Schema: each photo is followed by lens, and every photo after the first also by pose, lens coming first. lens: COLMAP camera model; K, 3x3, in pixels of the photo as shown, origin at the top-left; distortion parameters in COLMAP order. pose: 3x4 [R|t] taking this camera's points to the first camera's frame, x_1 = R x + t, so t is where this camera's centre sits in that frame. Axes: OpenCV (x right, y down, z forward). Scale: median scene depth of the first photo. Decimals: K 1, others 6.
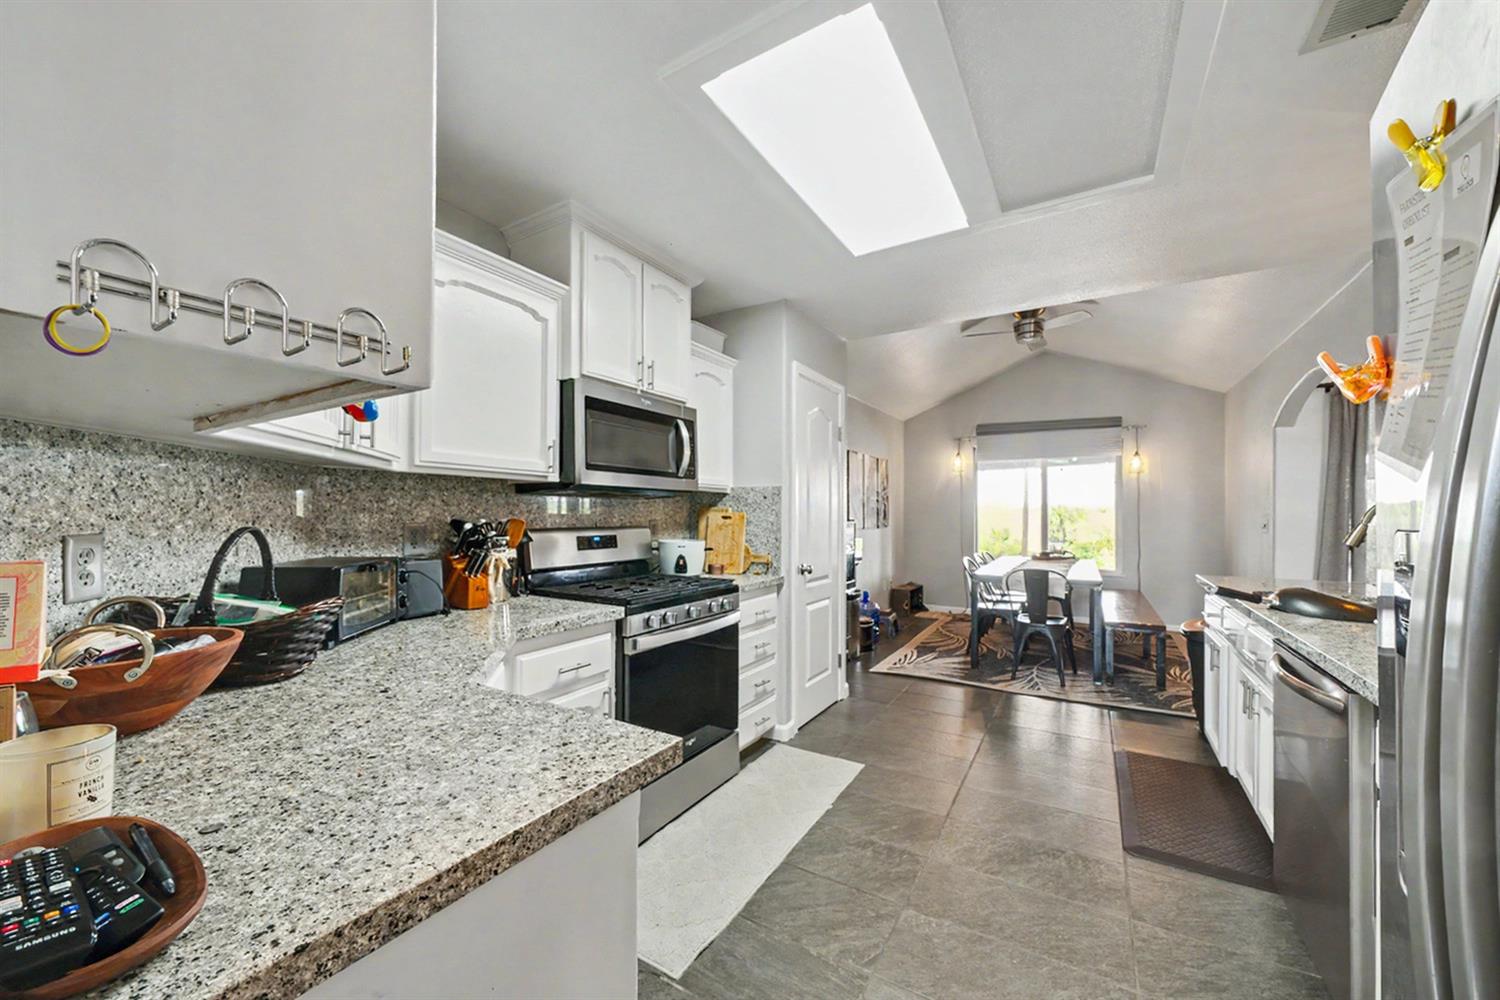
lens RADIAL K [[550.9, 0, 746.1], [0, 550.9, 512.6], [0, 0, 1]] dist [0.001091, -0.000061]
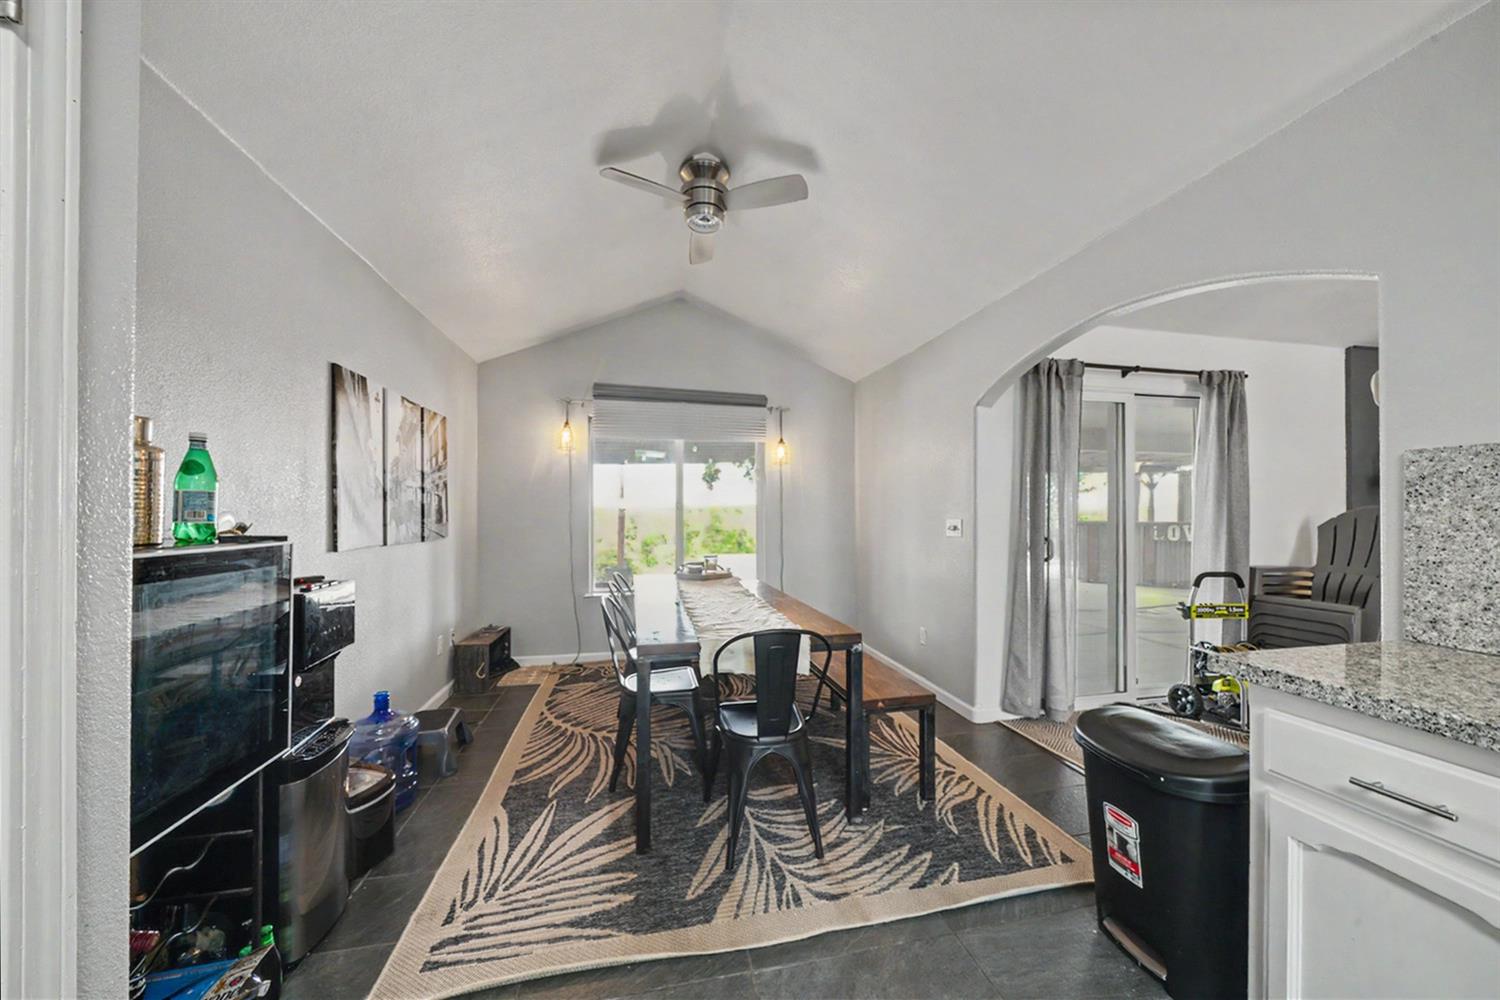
lens RADIAL K [[527.9, 0, 762.8], [0, 527.9, 518.9], [0, 0, 1]] dist [-0.008791, -0.000065]
pose [[0.716295, -0.006065, 0.697772, 0.136383], [-0.000324, 0.999959, 0.009024, 0.001762], [-0.697798, -0.006690, 0.716263, 0.464451]]
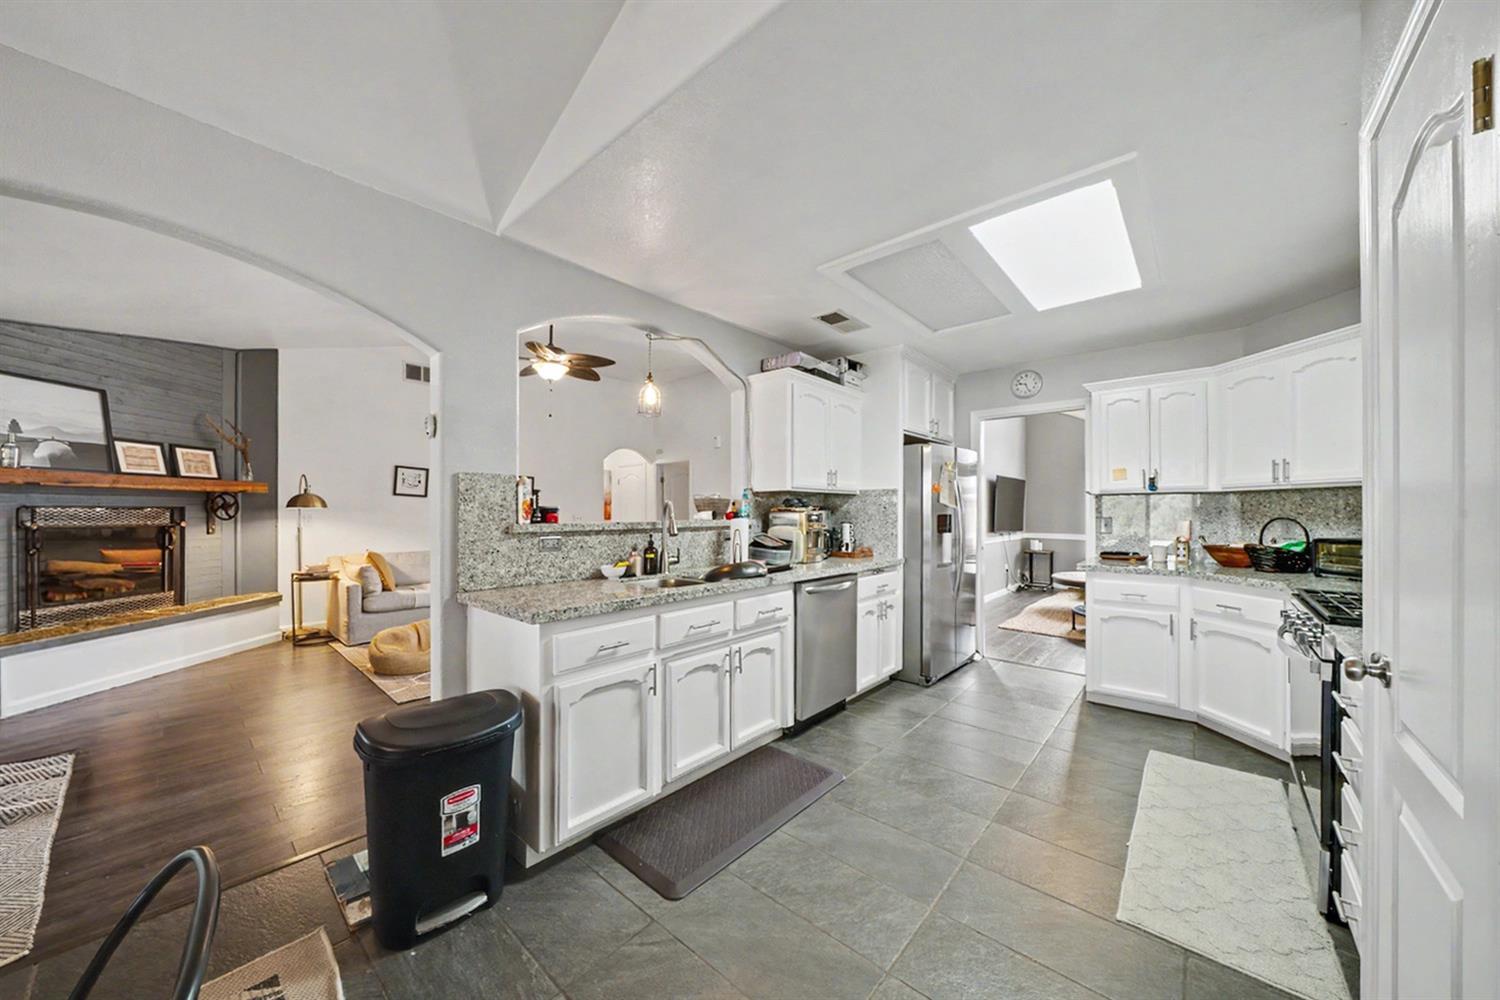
lens RADIAL K [[527.9, 0, 747.8], [0, 527.9, 508.3], [0, 0, 1]] dist [-0.008791, -0.000065]
pose [[-0.985449, 0.002057, 0.169956, 0.565262], [0.001147, 0.999984, -0.005454, -0.001820], [-0.169965, -0.005179, -0.985436, 1.680583]]
